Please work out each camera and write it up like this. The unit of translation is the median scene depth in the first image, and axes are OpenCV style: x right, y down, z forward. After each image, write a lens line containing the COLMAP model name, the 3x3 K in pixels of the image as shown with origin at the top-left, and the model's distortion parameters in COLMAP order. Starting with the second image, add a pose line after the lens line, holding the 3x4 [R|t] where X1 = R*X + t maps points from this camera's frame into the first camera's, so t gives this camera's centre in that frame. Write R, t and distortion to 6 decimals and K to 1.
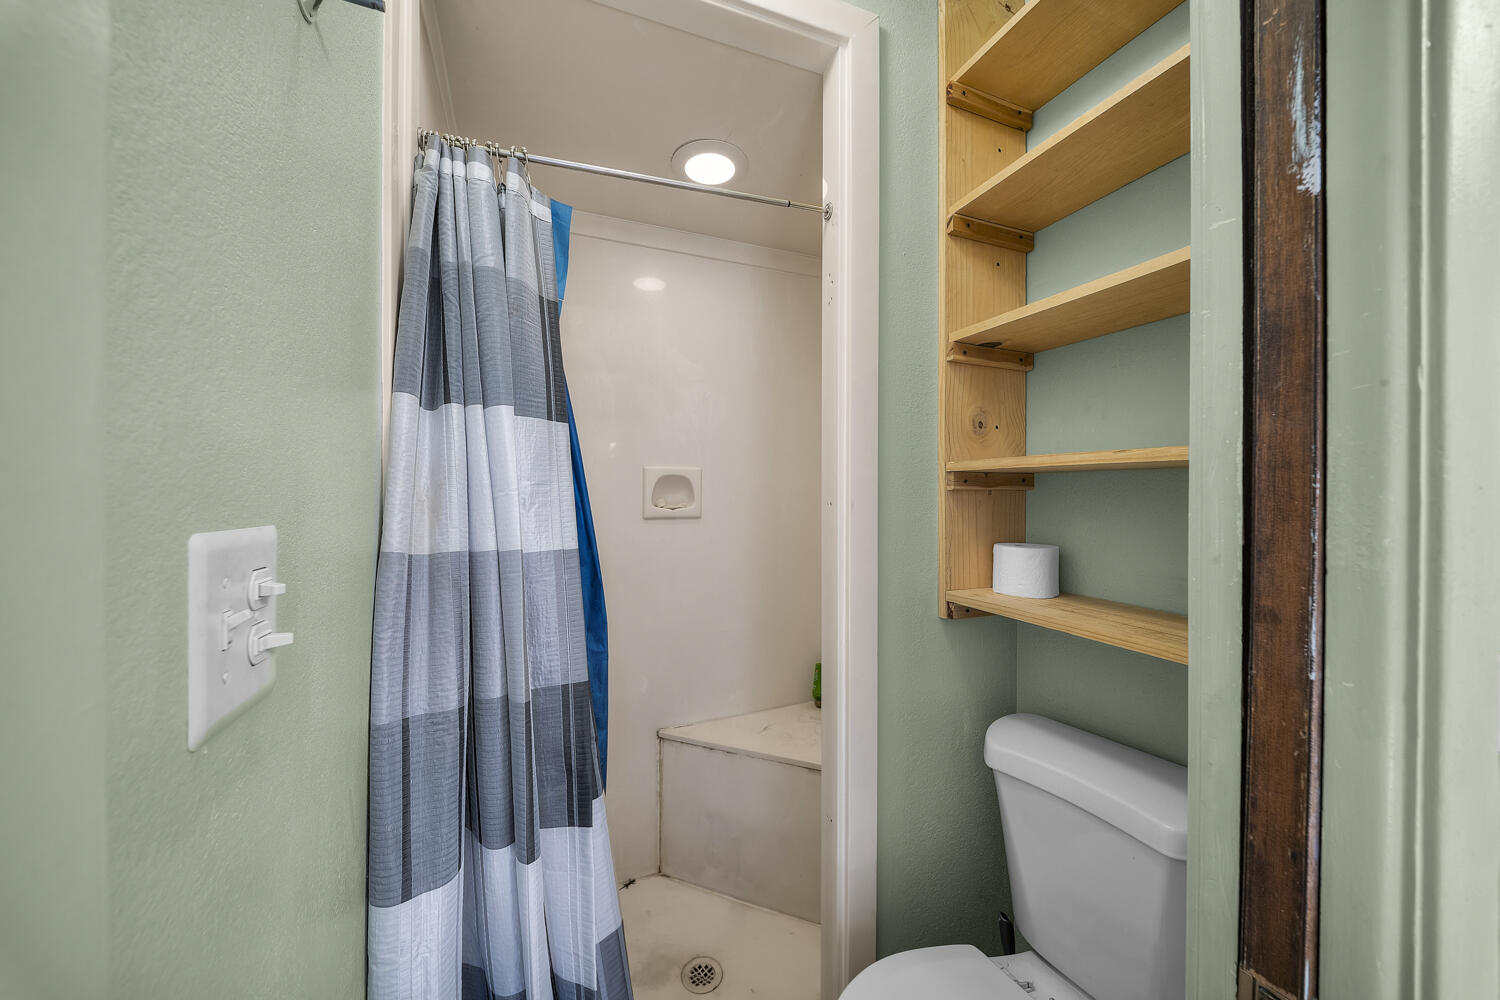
lens RADIAL K [[526.3, 0, 752.3], [0, 526.3, 496.2], [0, 0, 1]] dist [0.005048, -0.000884]
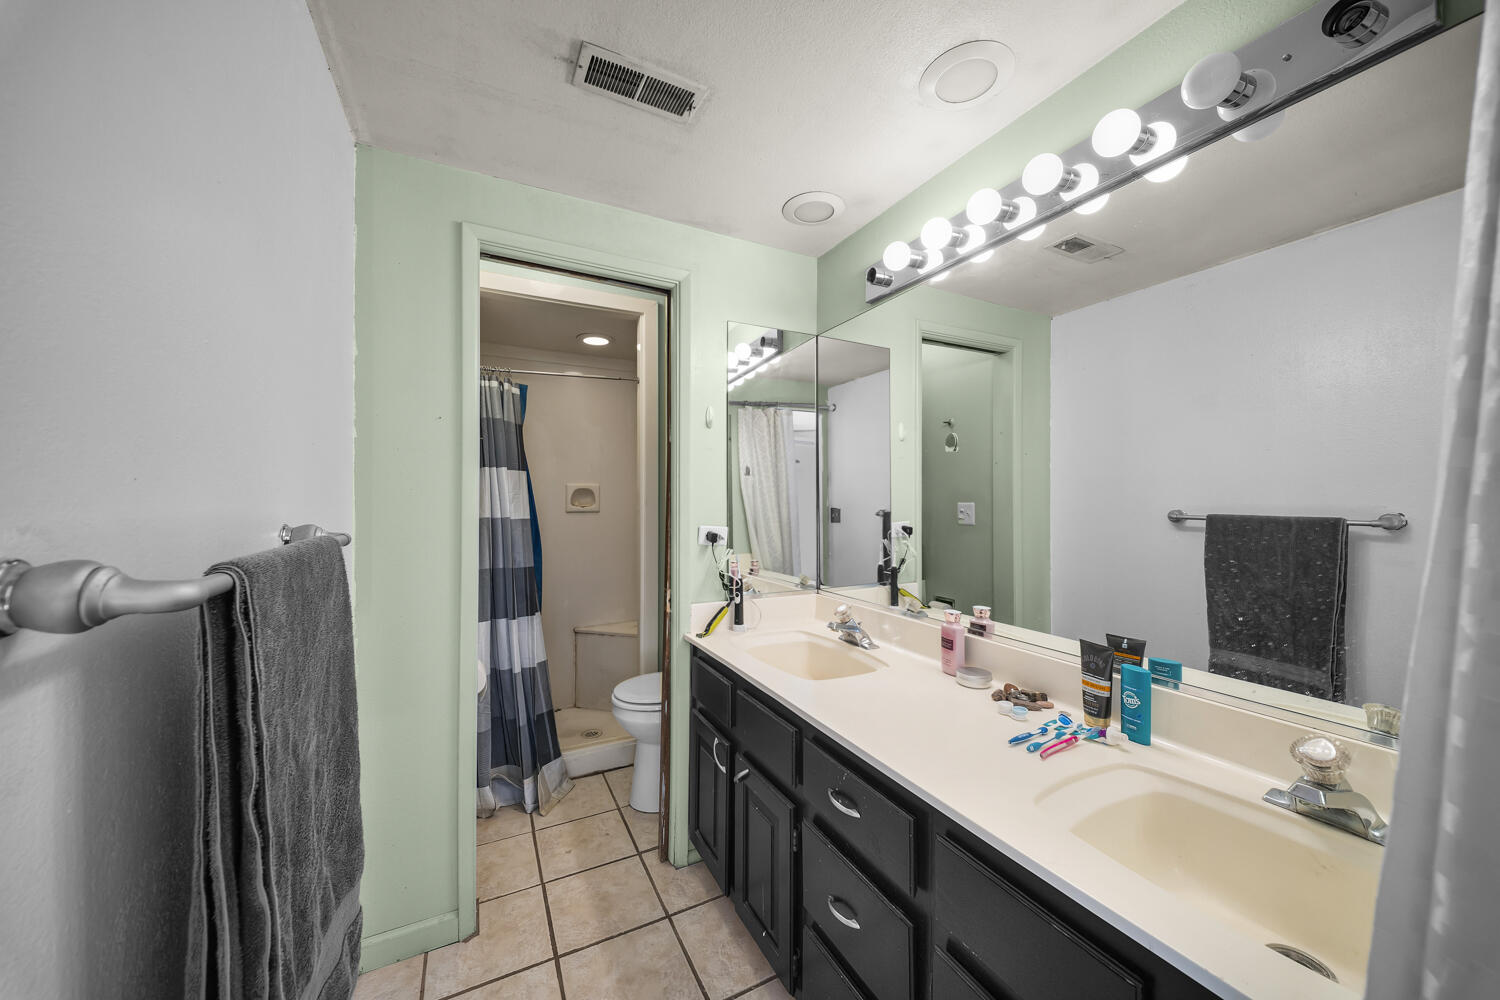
lens RADIAL K [[526.3, 0, 745.7], [0, 526.3, 502.0], [0, 0, 1]] dist [0.005048, -0.000884]
pose [[0.997432, -0.000308, 0.071616, 0.577330], [0.000559, 0.999994, -0.003488, 0.026646], [-0.071615, 0.003519, 0.997426, -1.768588]]
